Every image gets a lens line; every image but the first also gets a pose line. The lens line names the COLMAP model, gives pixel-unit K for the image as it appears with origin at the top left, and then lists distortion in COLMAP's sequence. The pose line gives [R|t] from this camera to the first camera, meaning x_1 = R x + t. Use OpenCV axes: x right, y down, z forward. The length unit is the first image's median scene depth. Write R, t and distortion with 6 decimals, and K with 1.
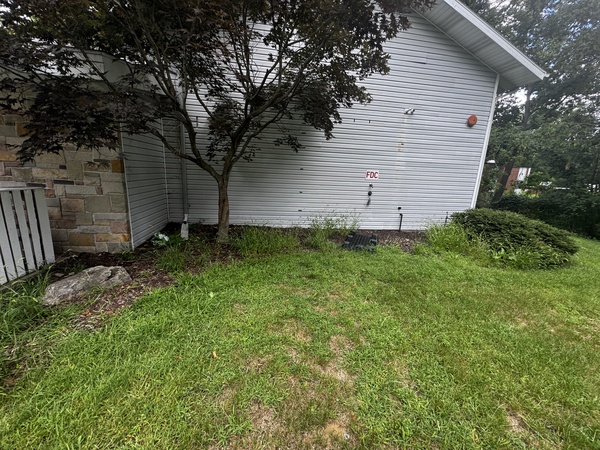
lens RADIAL K [[239.9, 0, 300.0], [0, 239.9, 225.0], [0, 0, 1]] dist [-0.002488, -0.000272]
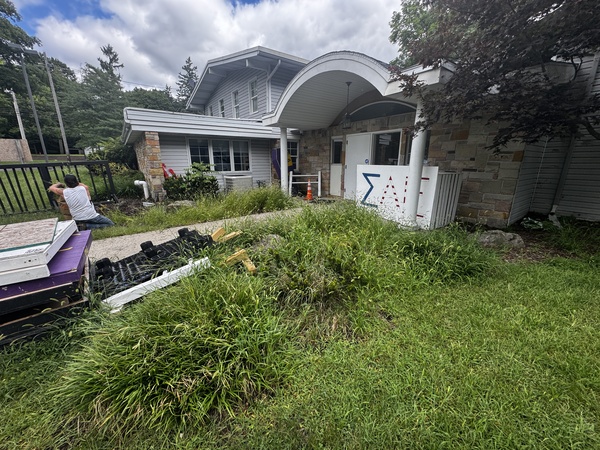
lens RADIAL K [[239.9, 0, 300.0], [0, 239.9, 225.0], [0, 0, 1]] dist [-0.002488, -0.000272]
pose [[0.464025, 0.178923, -0.867564, -0.100797], [-0.171226, 0.979035, 0.110330, 0.095689], [0.869116, 0.097354, 0.484933, -0.325512]]
